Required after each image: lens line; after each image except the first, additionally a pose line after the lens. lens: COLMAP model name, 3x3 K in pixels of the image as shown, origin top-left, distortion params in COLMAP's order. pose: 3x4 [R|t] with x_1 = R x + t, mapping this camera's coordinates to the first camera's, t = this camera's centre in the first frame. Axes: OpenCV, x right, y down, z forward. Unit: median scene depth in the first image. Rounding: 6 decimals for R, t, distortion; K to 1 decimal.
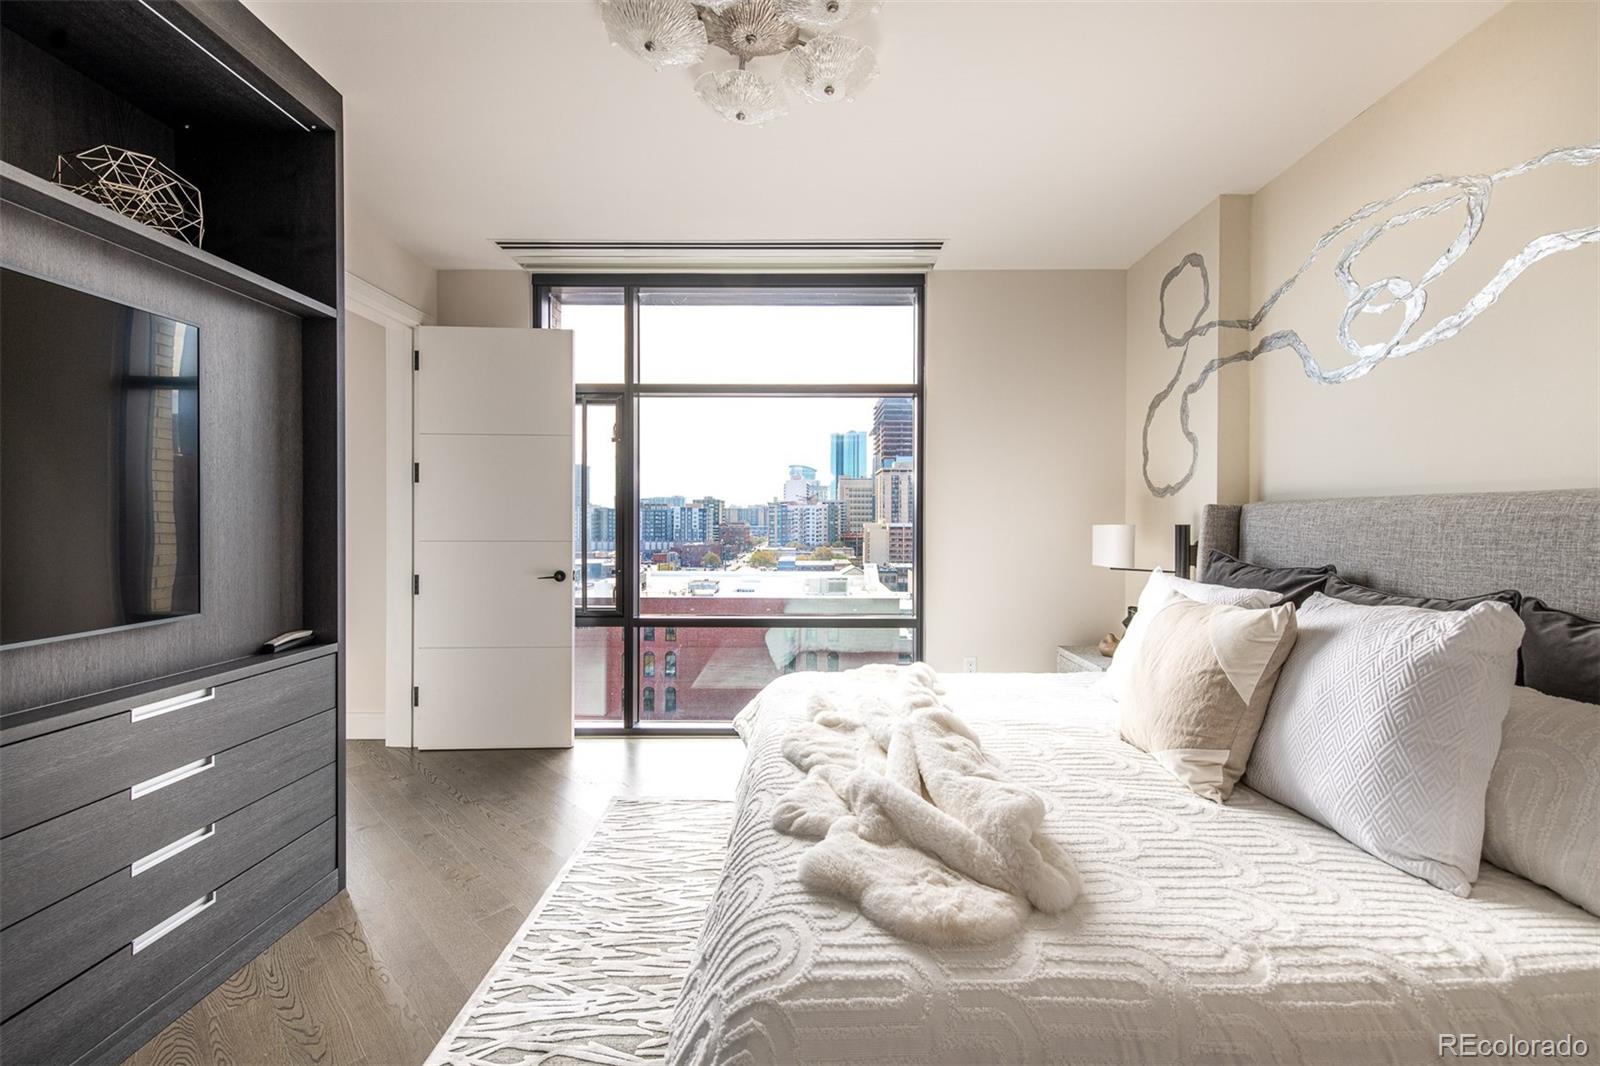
lens RADIAL K [[643.0, 0, 824.4], [0, 643.0, 533.2], [0, 0, 1]] dist [0.007244, -0.001645]
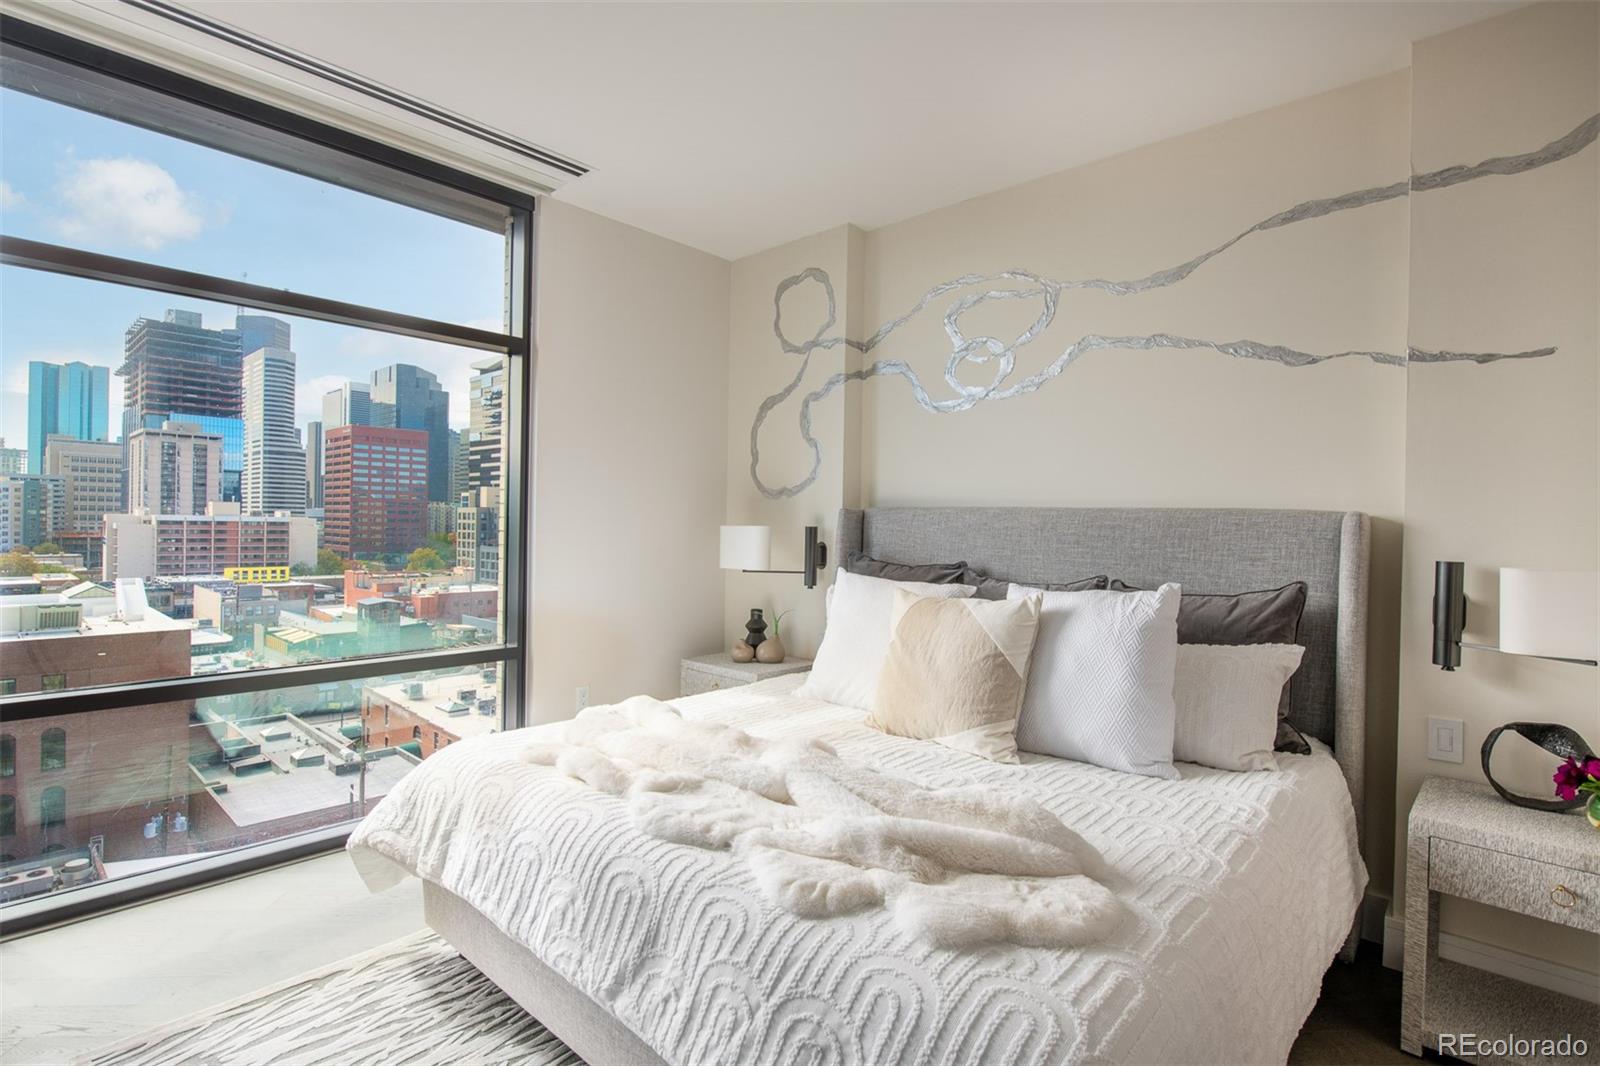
lens RADIAL K [[749.6, 0, 819.1], [0, 749.6, 537.6], [0, 0, 1]] dist [-0.000001, -0.002098]
pose [[0.680721, -0.005056, 0.732526, -0.558098], [-0.001685, 0.999963, 0.008468, -0.009816], [-0.732541, -0.006999, 0.680687, 0.281621]]
